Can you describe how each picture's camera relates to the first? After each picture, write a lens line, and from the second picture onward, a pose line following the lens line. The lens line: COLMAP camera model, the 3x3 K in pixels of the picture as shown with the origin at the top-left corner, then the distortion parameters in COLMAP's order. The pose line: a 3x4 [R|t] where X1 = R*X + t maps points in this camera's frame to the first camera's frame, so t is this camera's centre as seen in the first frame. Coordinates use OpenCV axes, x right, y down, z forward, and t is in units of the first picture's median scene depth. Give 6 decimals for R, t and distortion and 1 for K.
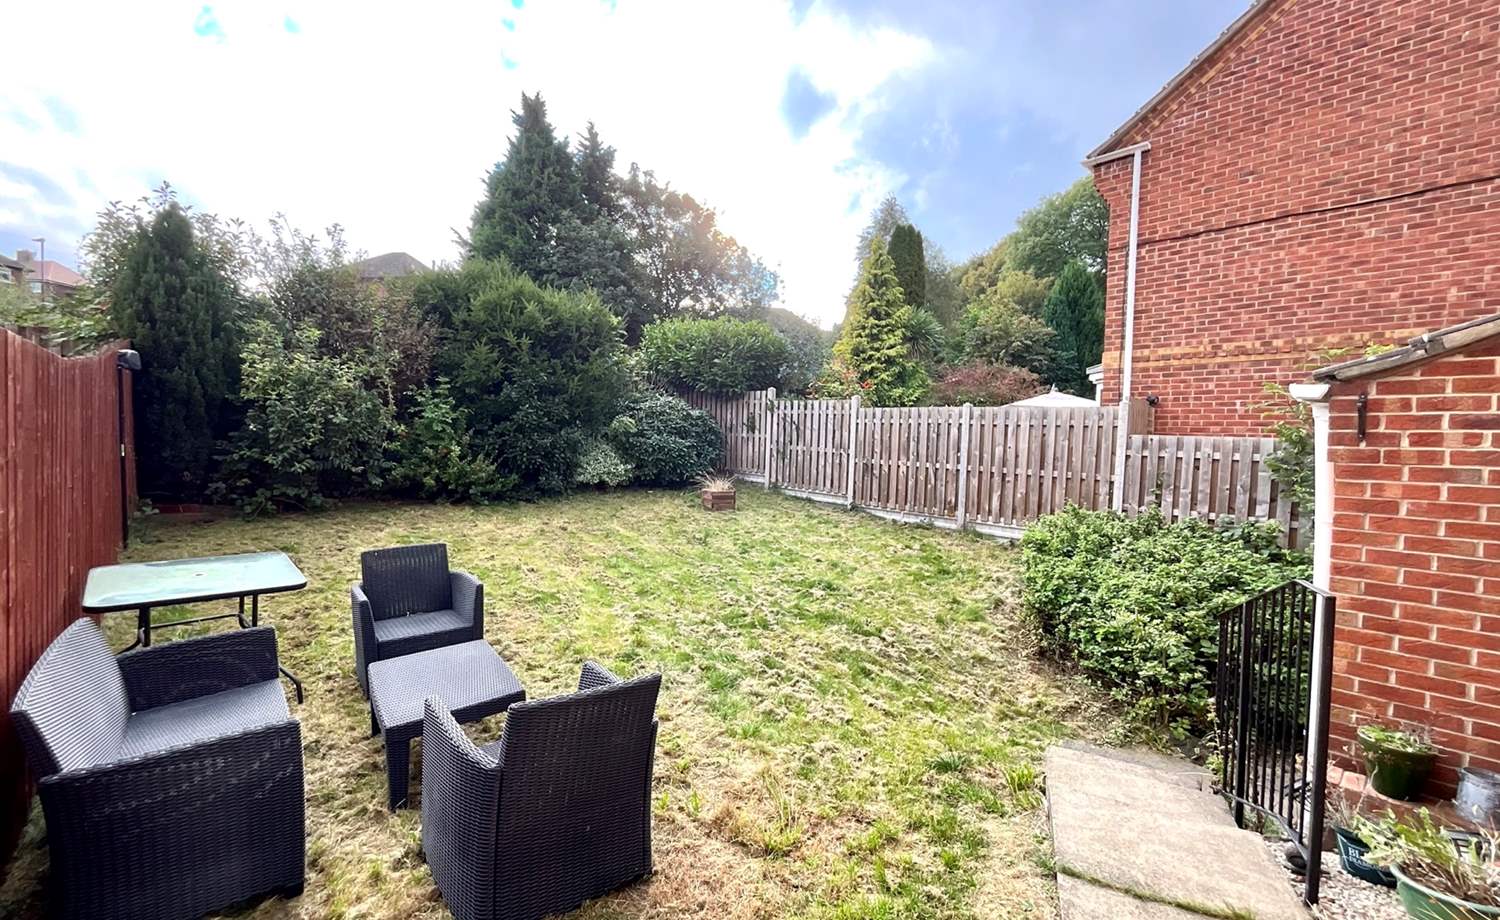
lens RADIAL K [[611.6, 0, 746.5], [0, 611.6, 459.3], [0, 0, 1]] dist [0.002962, -0.001195]
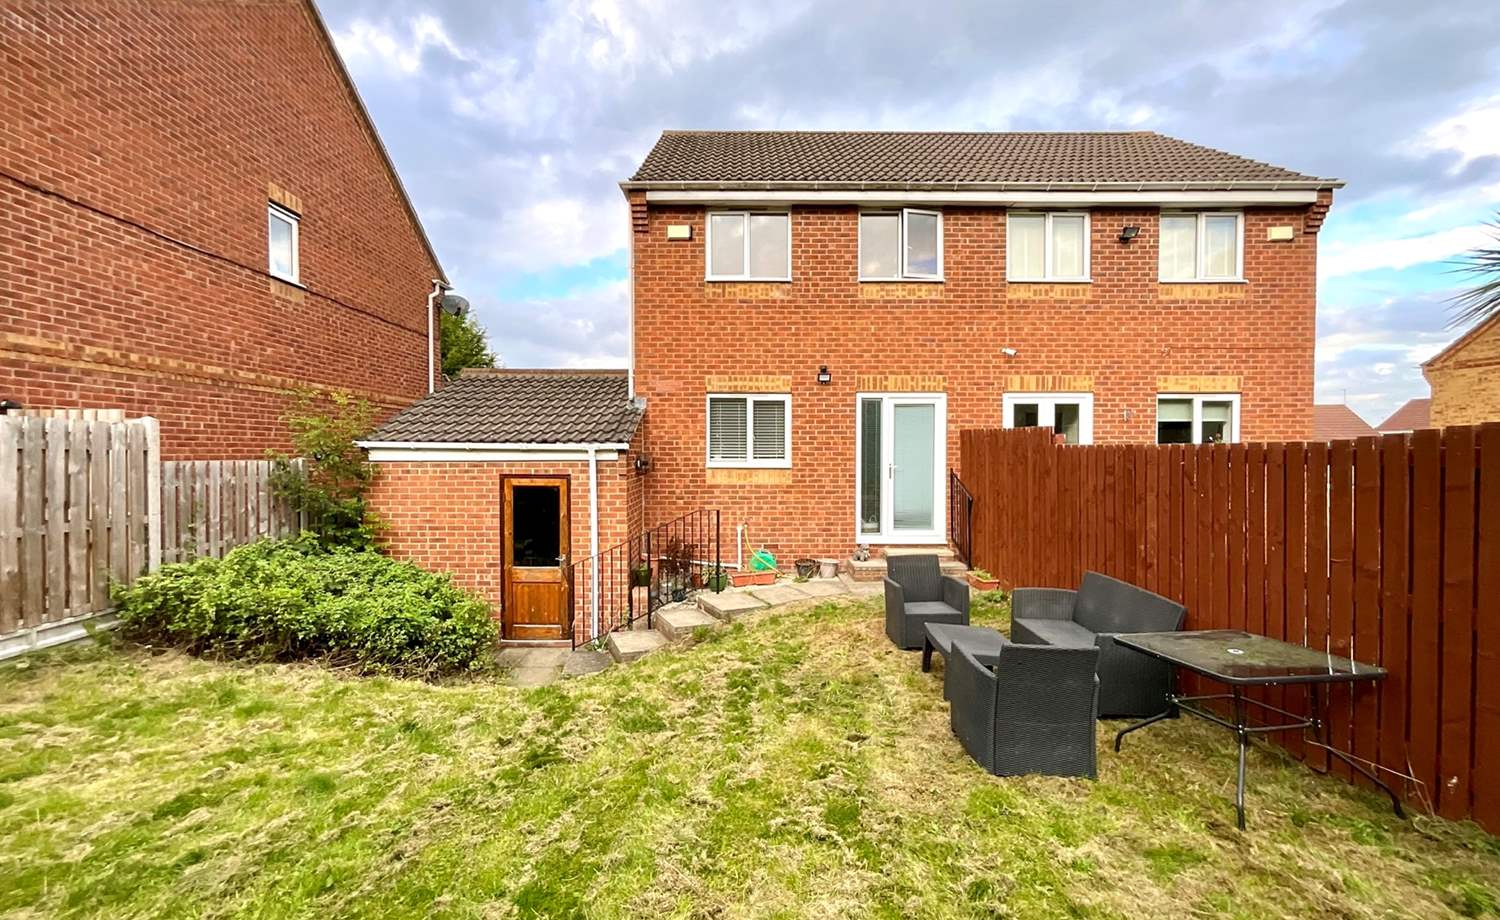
lens RADIAL K [[611.6, 0, 747.4], [0, 611.6, 454.8], [0, 0, 1]] dist [0.002962, -0.001195]
pose [[-0.756262, -0.029119, 0.653621, -0.420578], [0.000958, 0.998959, 0.045613, -0.077280], [-0.654268, 0.035121, -0.755447, 1.015189]]
